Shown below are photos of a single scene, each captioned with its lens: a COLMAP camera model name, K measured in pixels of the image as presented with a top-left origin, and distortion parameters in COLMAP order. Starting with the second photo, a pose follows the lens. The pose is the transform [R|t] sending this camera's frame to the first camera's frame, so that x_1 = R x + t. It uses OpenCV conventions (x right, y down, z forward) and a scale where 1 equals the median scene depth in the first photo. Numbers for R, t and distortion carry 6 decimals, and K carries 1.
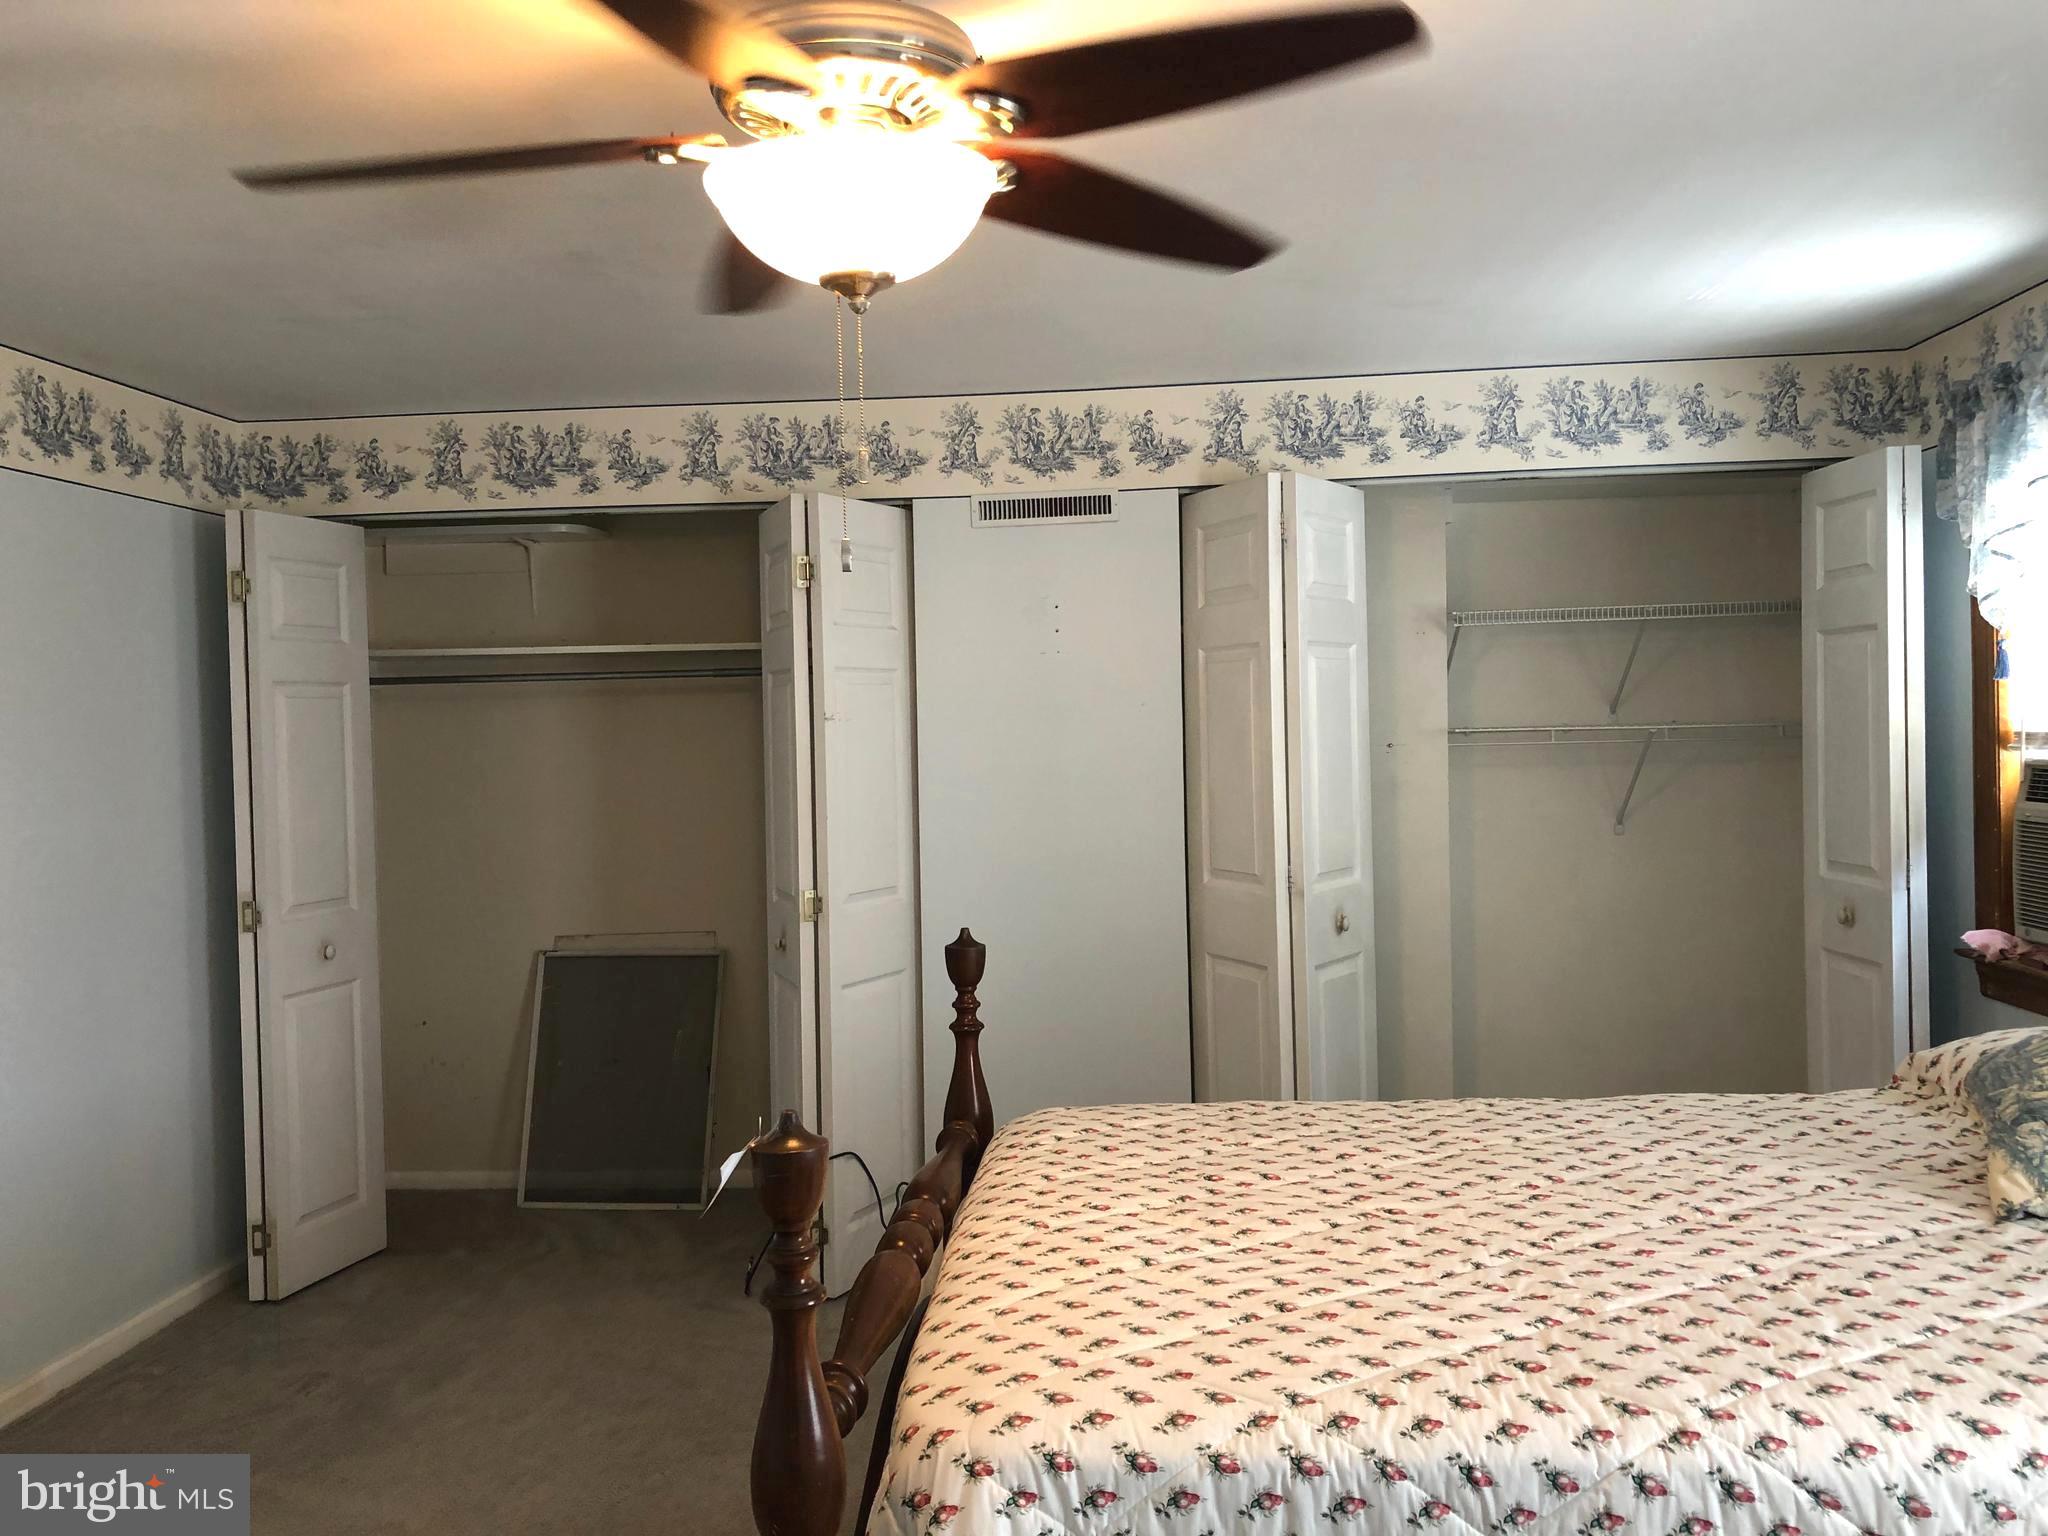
lens RADIAL K [[1660.5, 0, 1024.0], [0, 1660.5, 768.0], [0, 0, 1]] dist [0.006499, -0.002021]
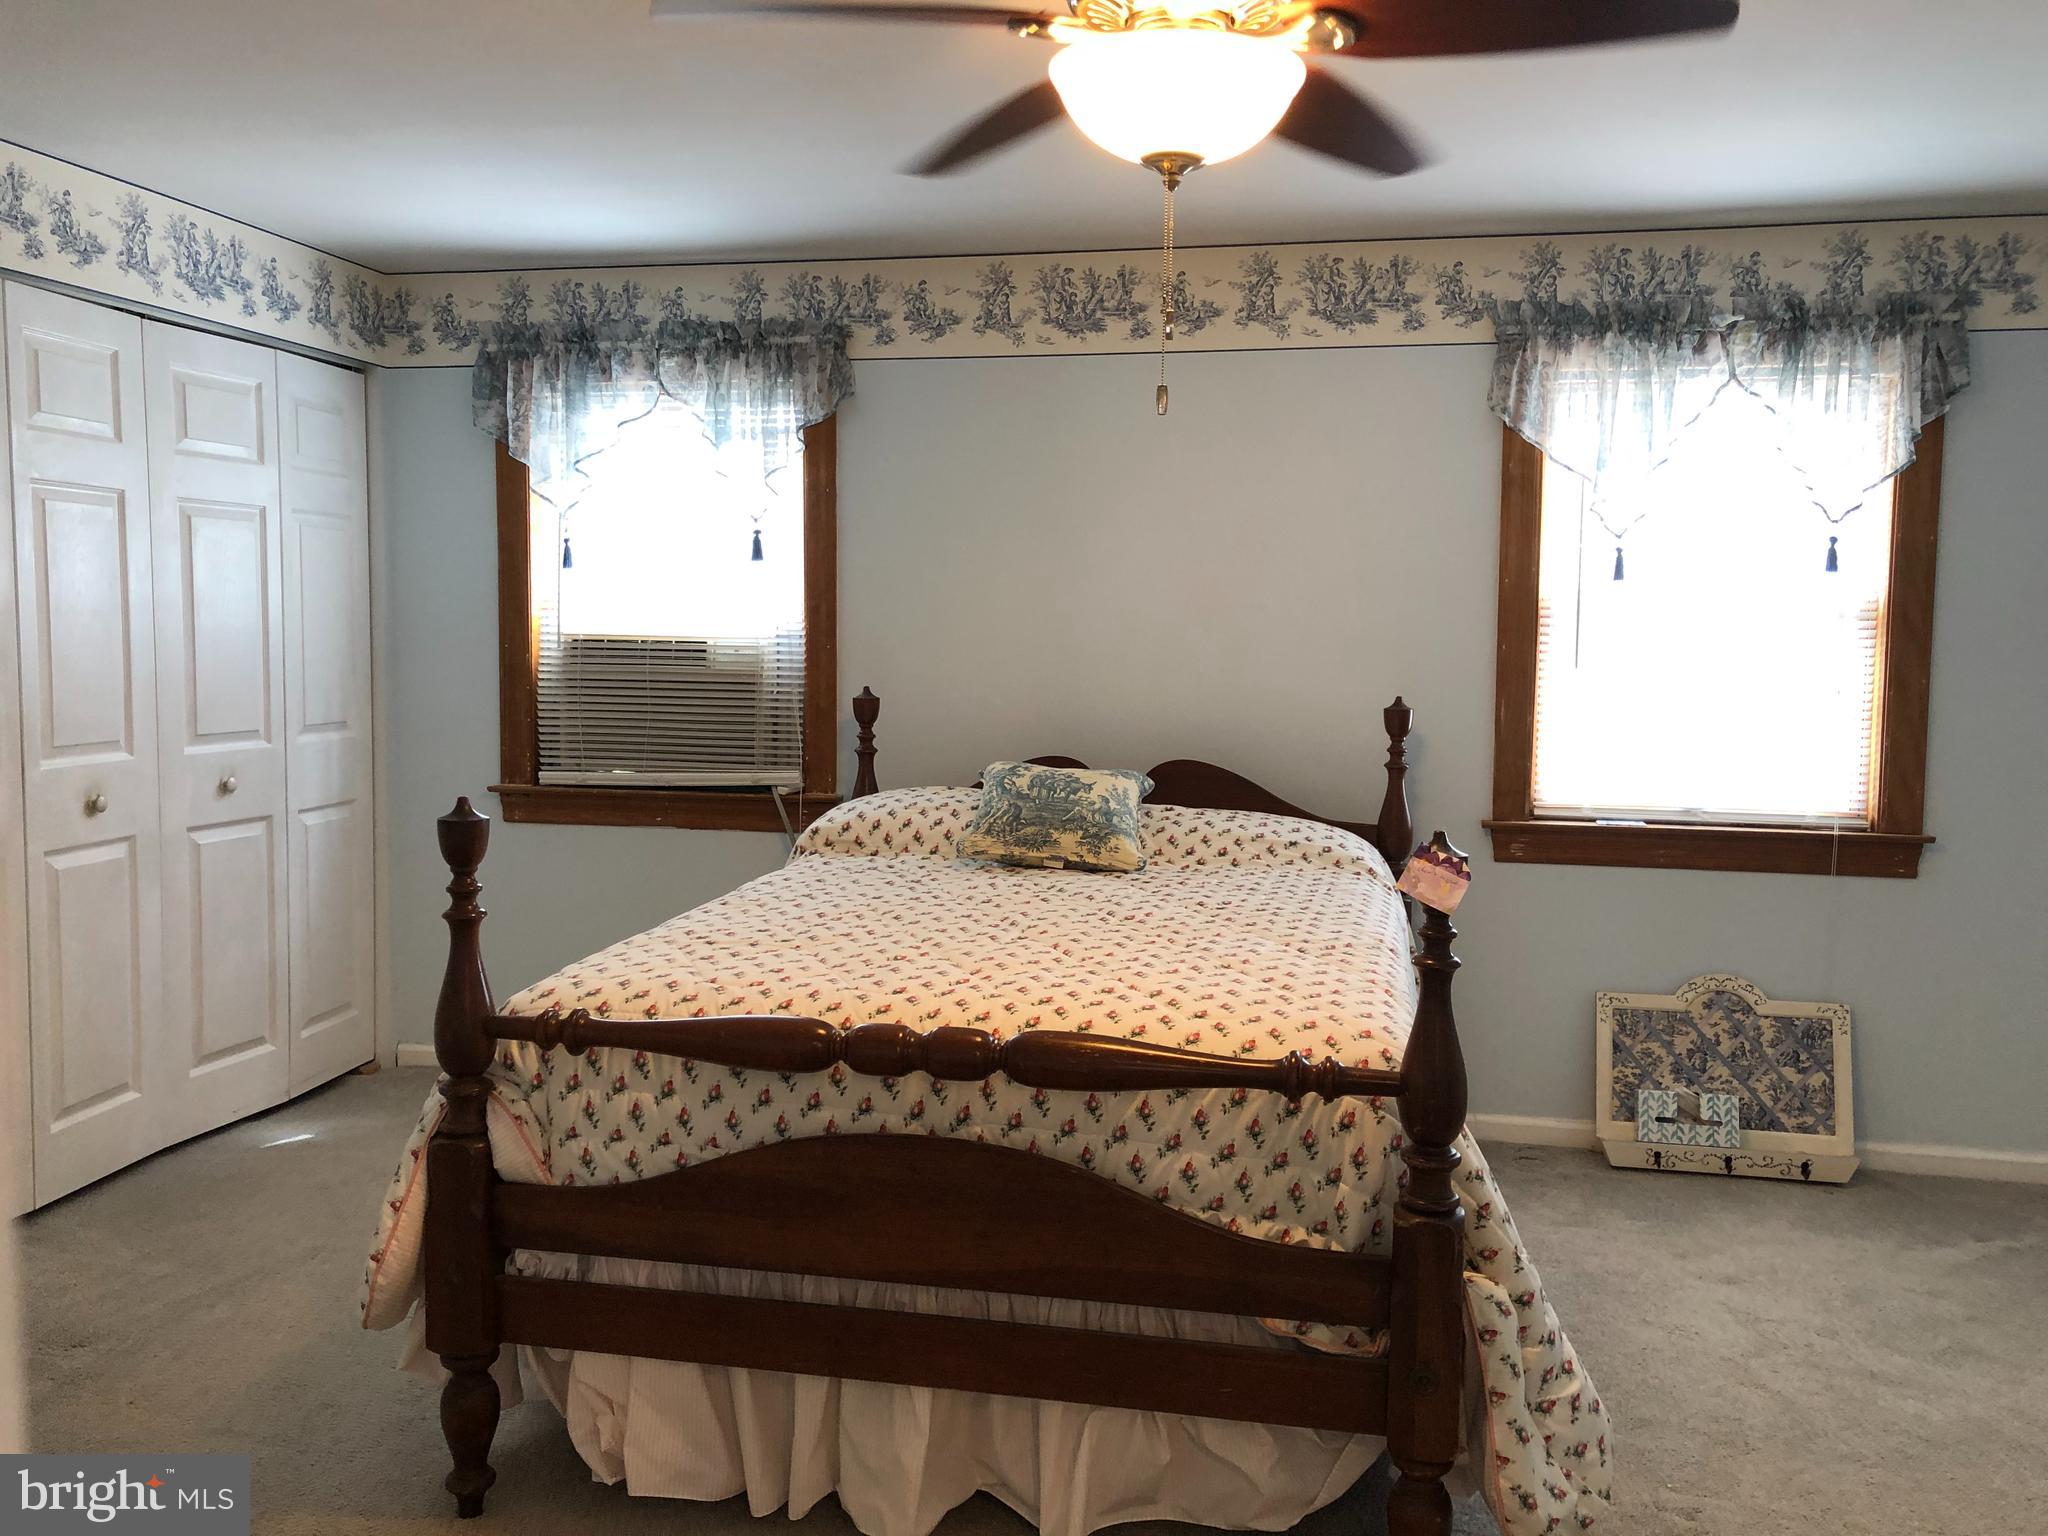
lens RADIAL K [[1660.5, 0, 1024.0], [0, 1660.5, 768.0], [0, 0, 1]] dist [0.006499, -0.002021]
pose [[0.130542, -0.058662, 0.989706, -1.319250], [0.008596, 0.998277, 0.058036, 0.058241], [-0.991406, 0.000931, 0.130821, 0.973925]]
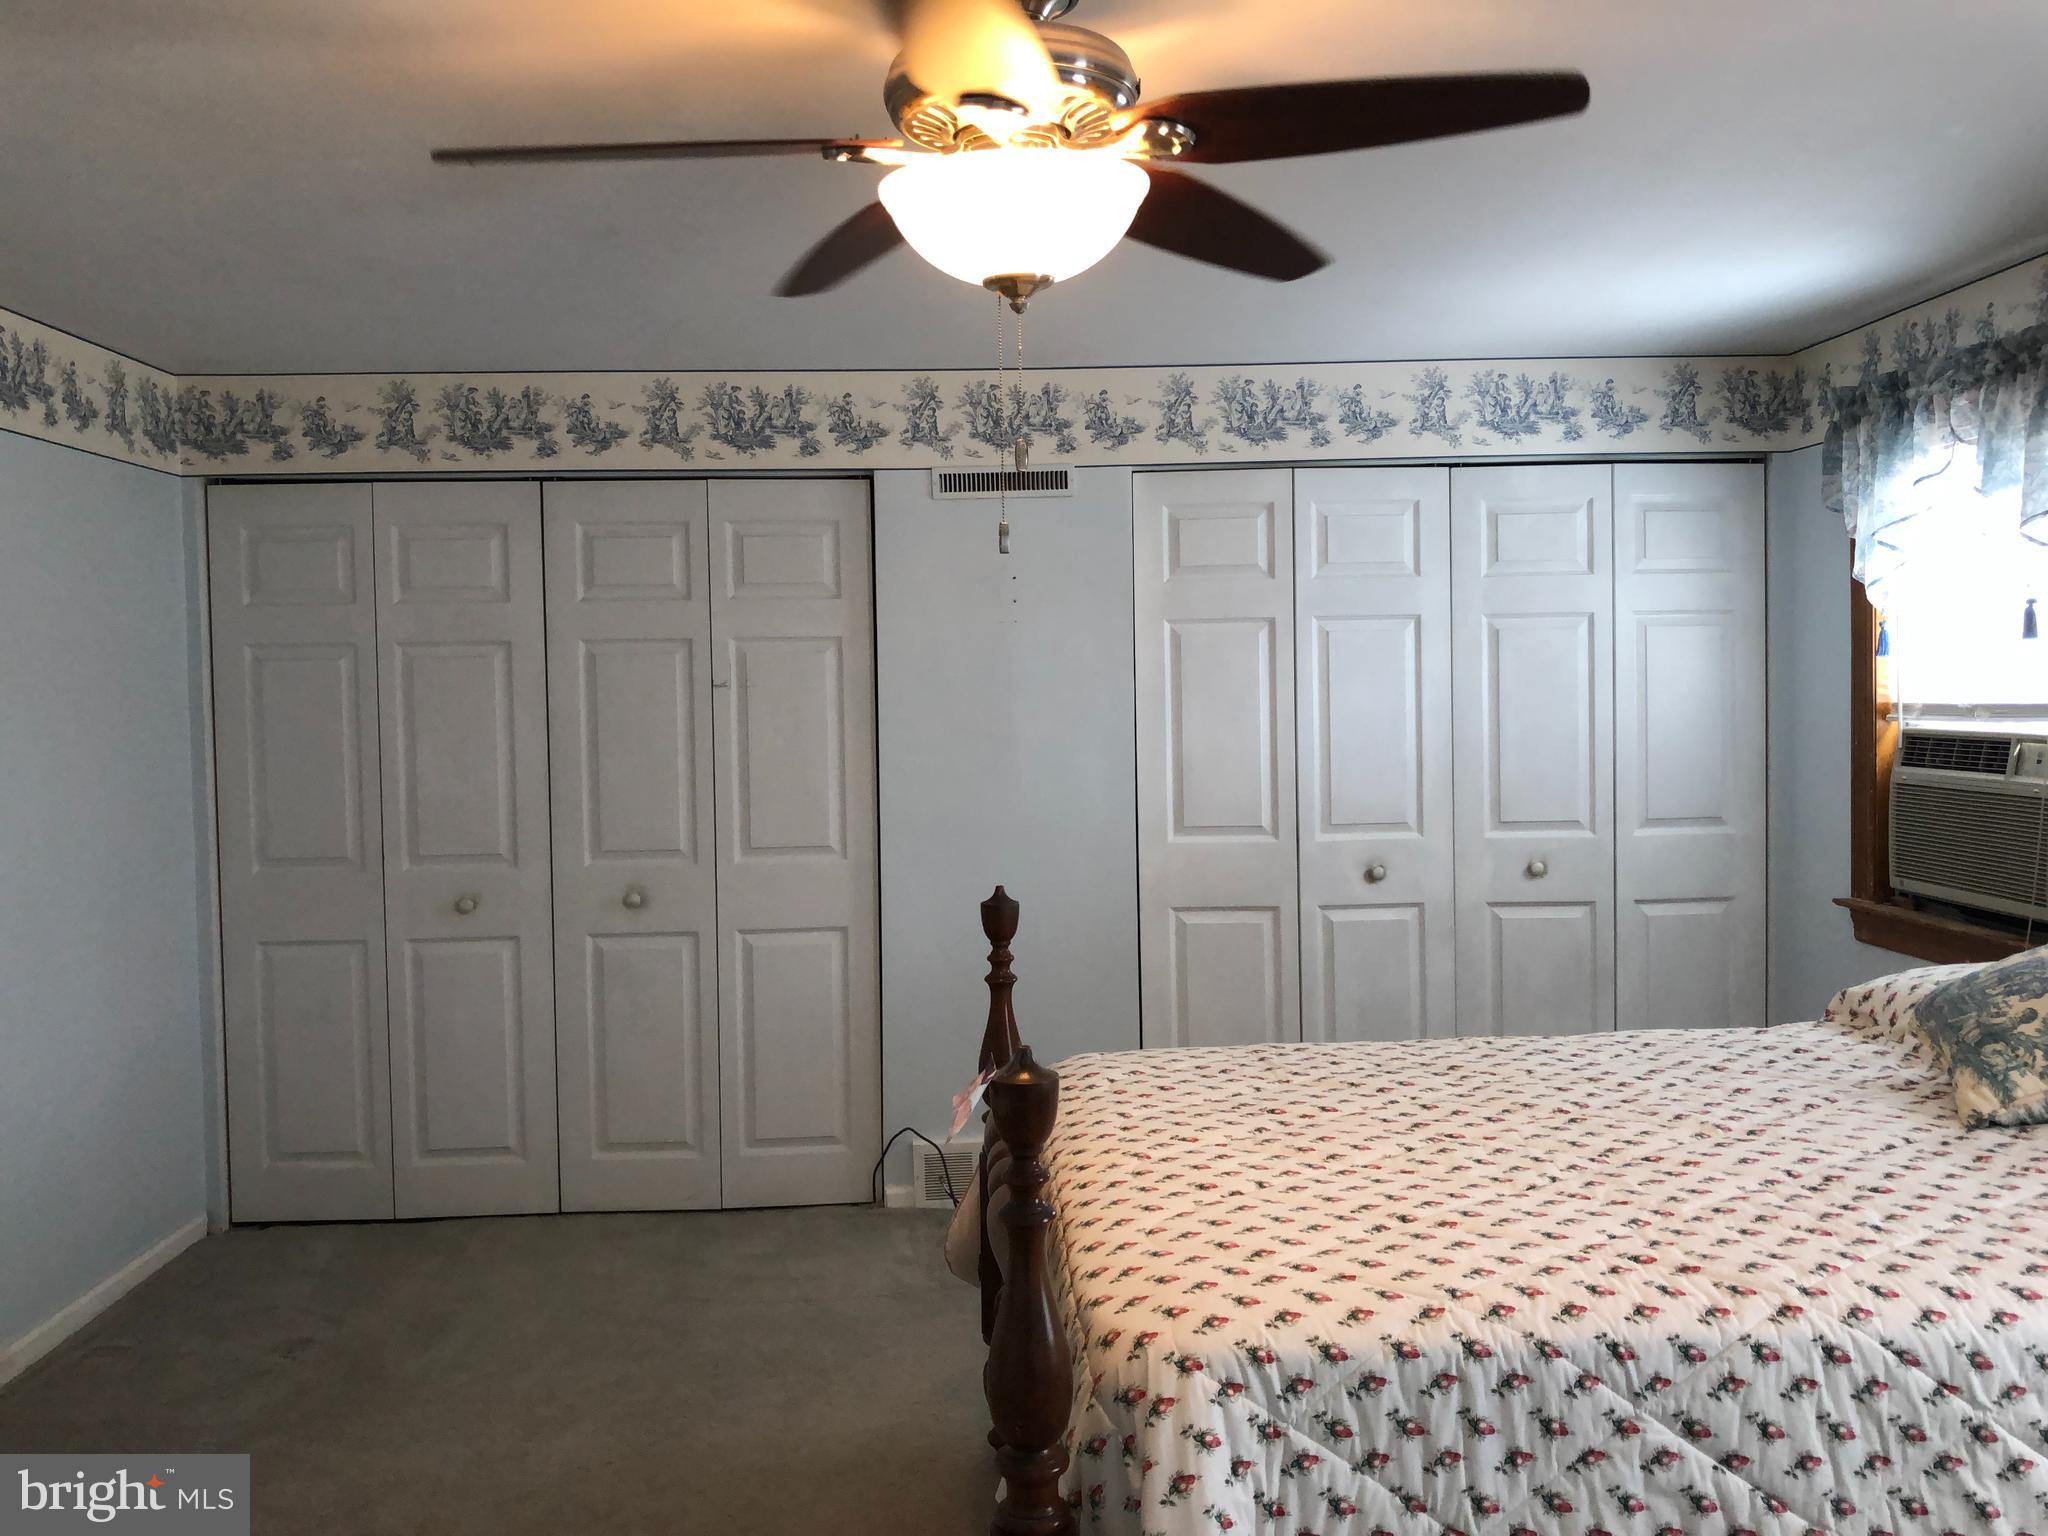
lens RADIAL K [[1654.4, 0, 1033.0], [0, 1654.4, 758.1], [0, 0, 1]] dist [-0.001034, 0.011343]
pose [[0.992990, 0.001604, 0.118187, -0.222145], [-0.003530, 0.999864, 0.016089, -0.002386], [-0.118145, -0.016394, 0.992861, -0.070256]]
